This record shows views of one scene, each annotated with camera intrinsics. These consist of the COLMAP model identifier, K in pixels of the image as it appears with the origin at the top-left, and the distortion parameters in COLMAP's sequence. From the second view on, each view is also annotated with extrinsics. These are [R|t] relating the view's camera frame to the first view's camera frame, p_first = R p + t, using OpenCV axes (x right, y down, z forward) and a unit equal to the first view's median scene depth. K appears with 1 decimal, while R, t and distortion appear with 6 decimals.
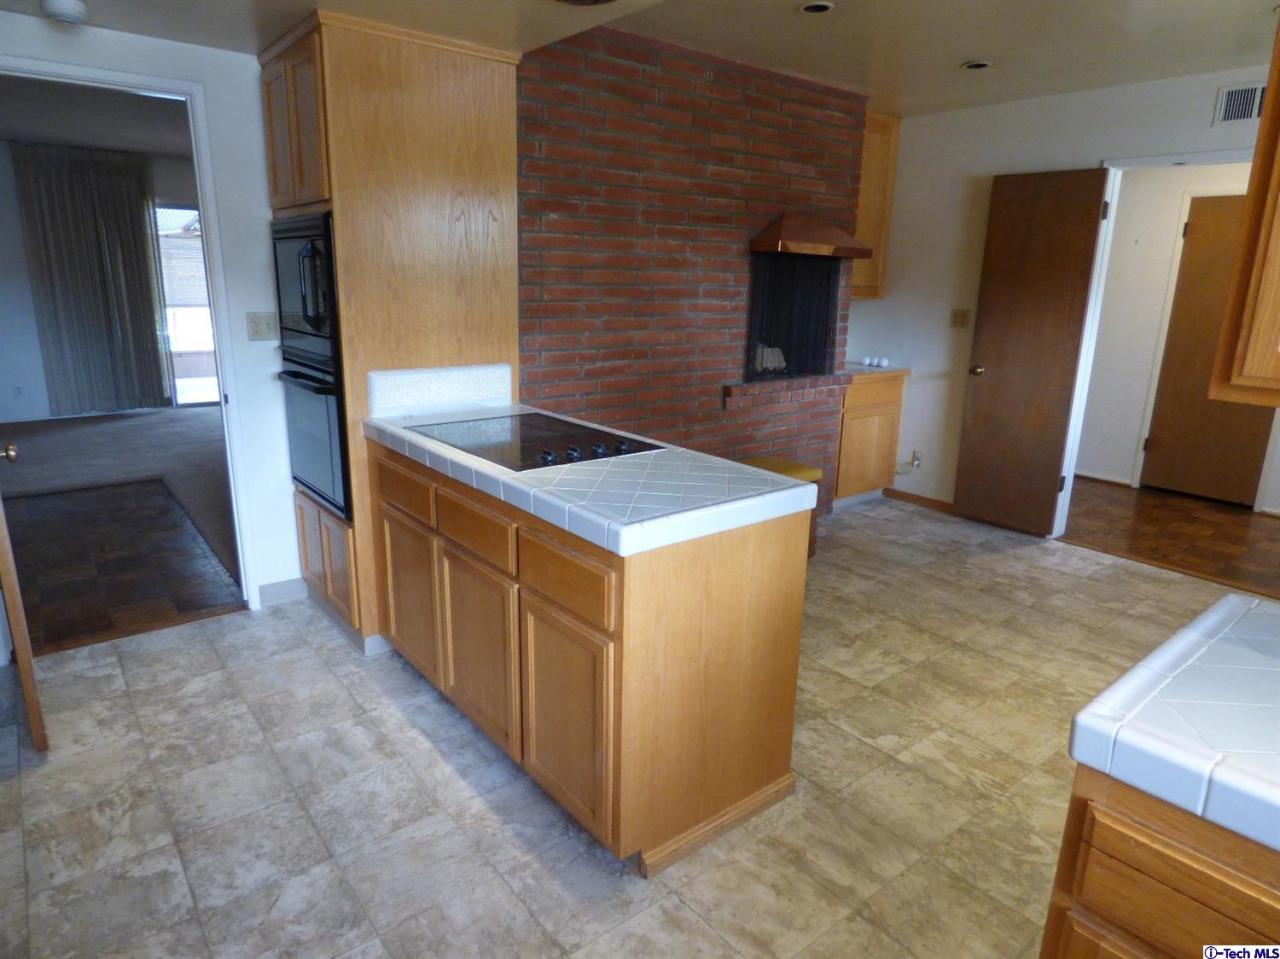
lens RADIAL K [[781.1, 0, 647.4], [0, 781.1, 479.0], [0, 0, 1]] dist [-0.015377, 0.003215]
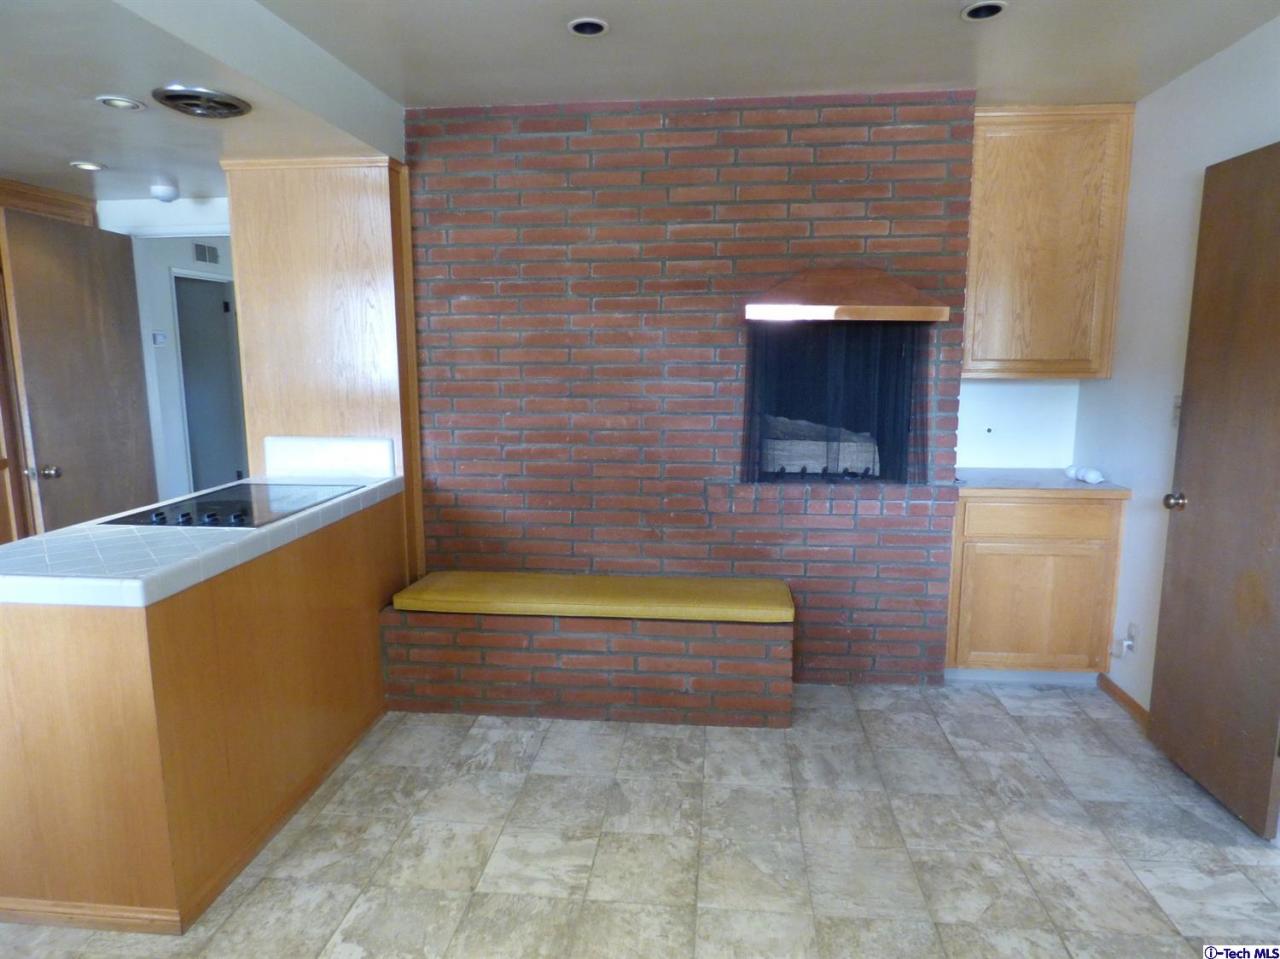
lens RADIAL K [[781.1, 0, 647.4], [0, 781.1, 479.0], [0, 0, 1]] dist [-0.015377, 0.003215]
pose [[0.712354, 0.088387, -0.696233, 0.739494], [-0.158388, 0.986691, -0.036794, -0.099872], [0.683714, 0.136485, 0.716873, 0.441936]]
